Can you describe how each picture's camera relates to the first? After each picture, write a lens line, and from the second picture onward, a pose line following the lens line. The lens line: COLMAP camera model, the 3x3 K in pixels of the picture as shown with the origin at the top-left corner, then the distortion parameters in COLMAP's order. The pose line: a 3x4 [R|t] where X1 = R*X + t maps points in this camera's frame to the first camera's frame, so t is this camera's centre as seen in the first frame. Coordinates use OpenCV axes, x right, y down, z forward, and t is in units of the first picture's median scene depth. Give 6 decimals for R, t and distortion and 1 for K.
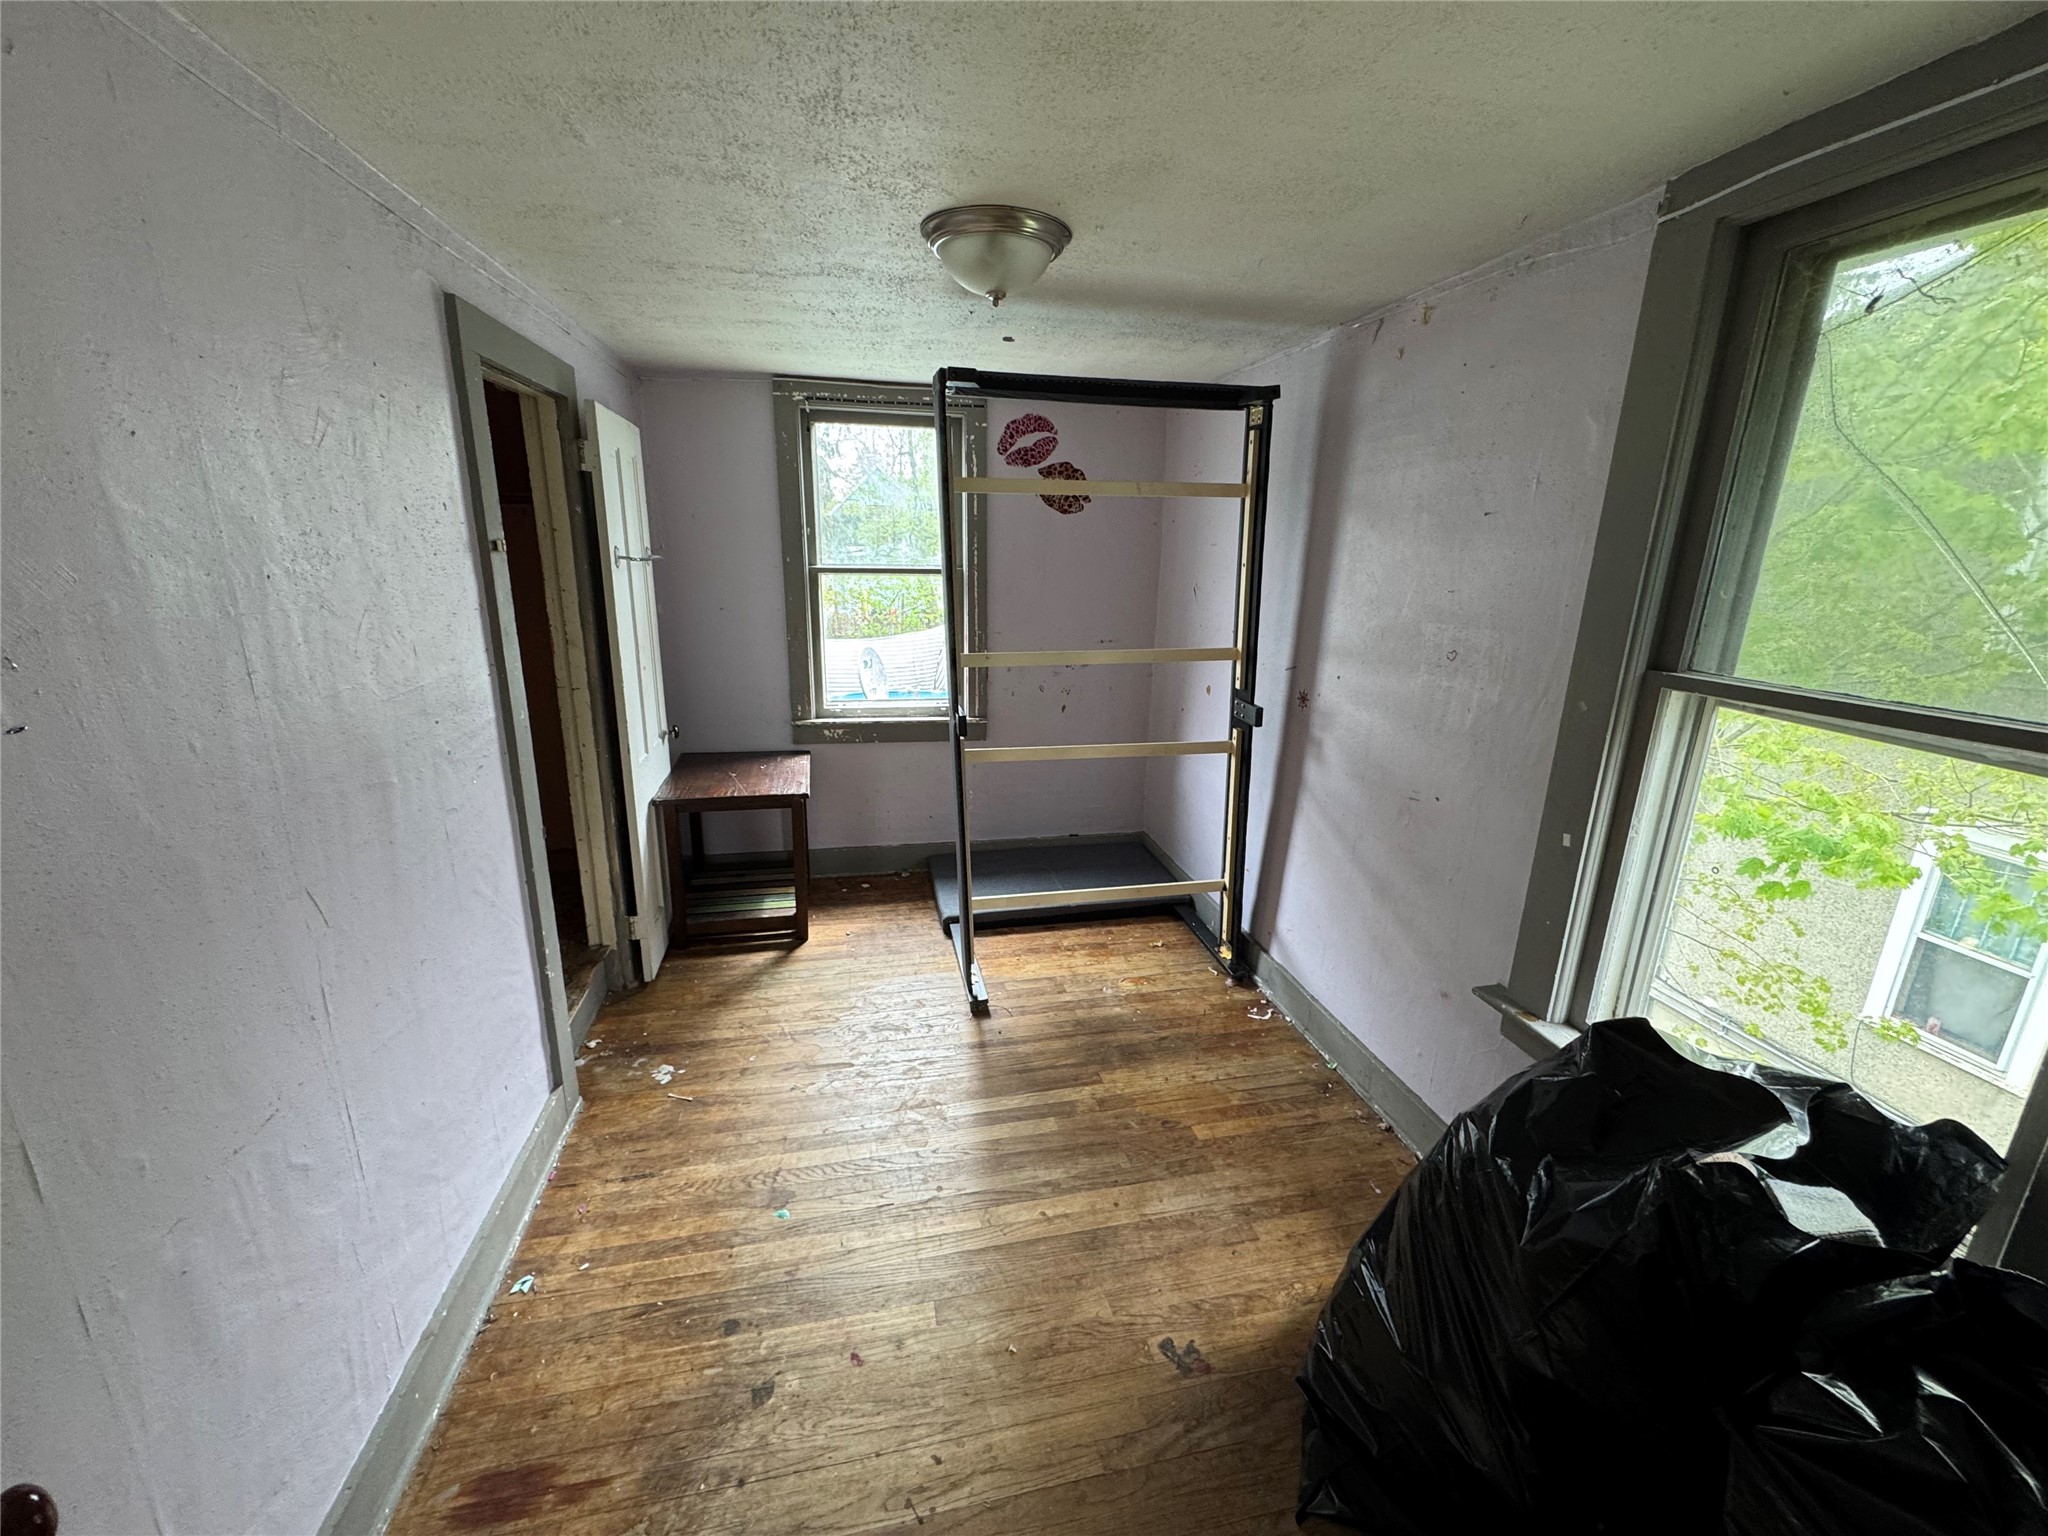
lens RADIAL K [[819.1, 0, 1021.8], [0, 819.1, 757.3], [0, 0, 1]] dist [-0.001254, 0.000098]
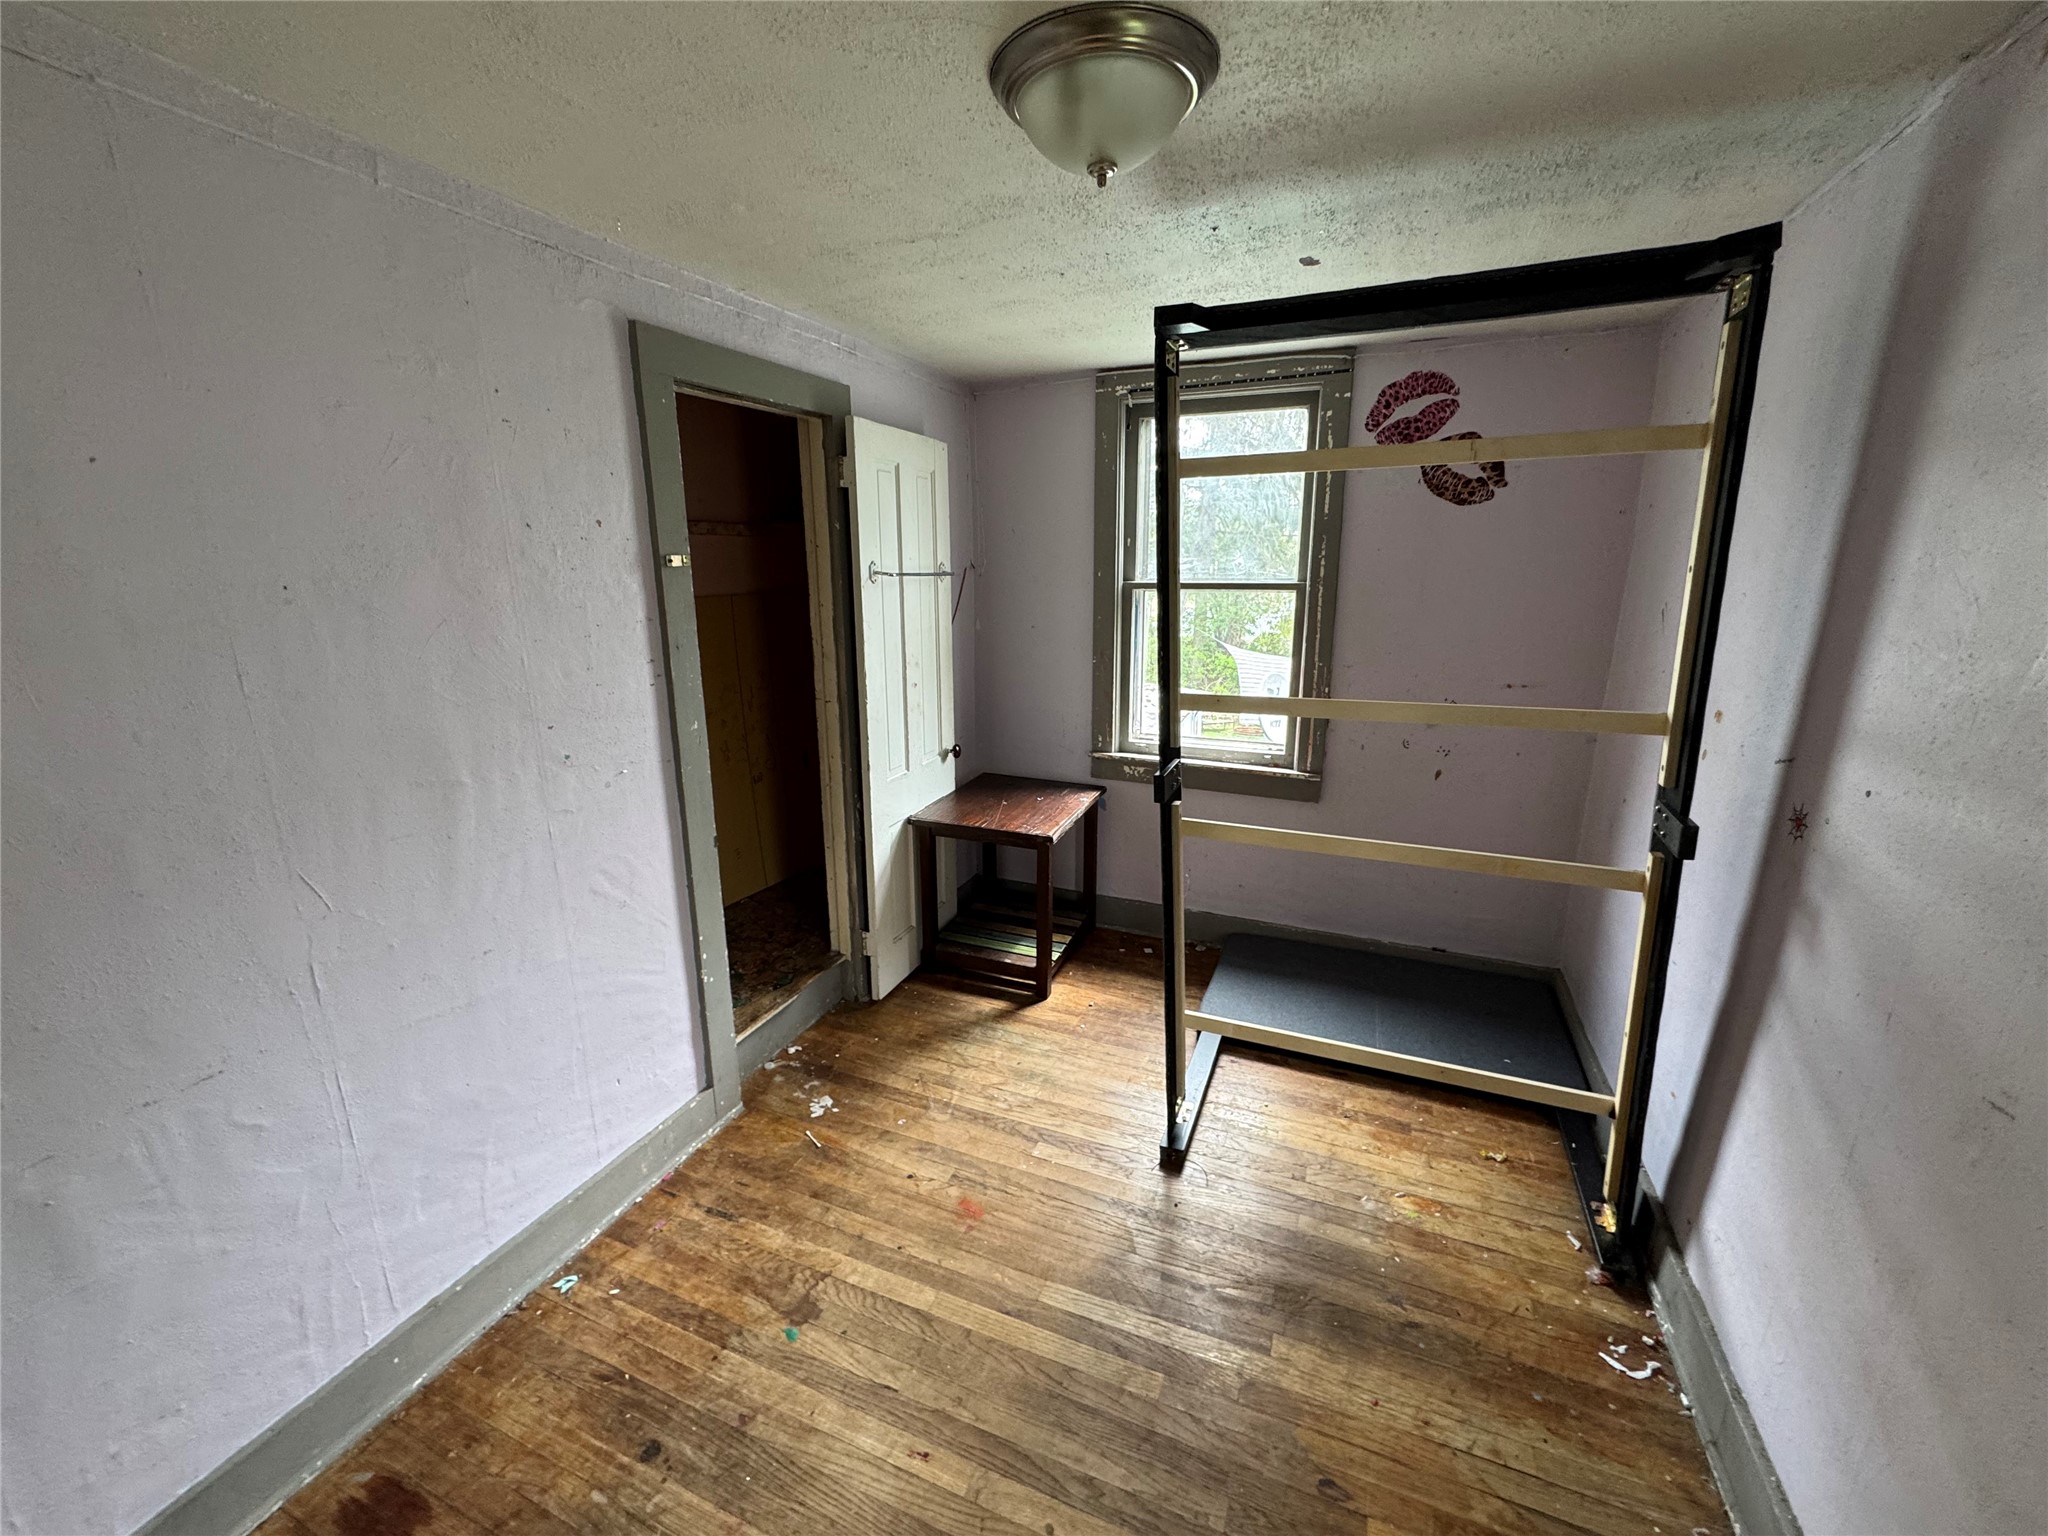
lens RADIAL K [[816.1, 0, 1021.8], [0, 816.1, 759.8], [0, 0, 1]] dist [-0.000548, -0.000225]
pose [[0.817288, 0.113573, -0.564926, 0.226923], [-0.124913, 0.991991, 0.018716, -0.058440], [0.562527, 0.055270, 0.824929, 0.287630]]
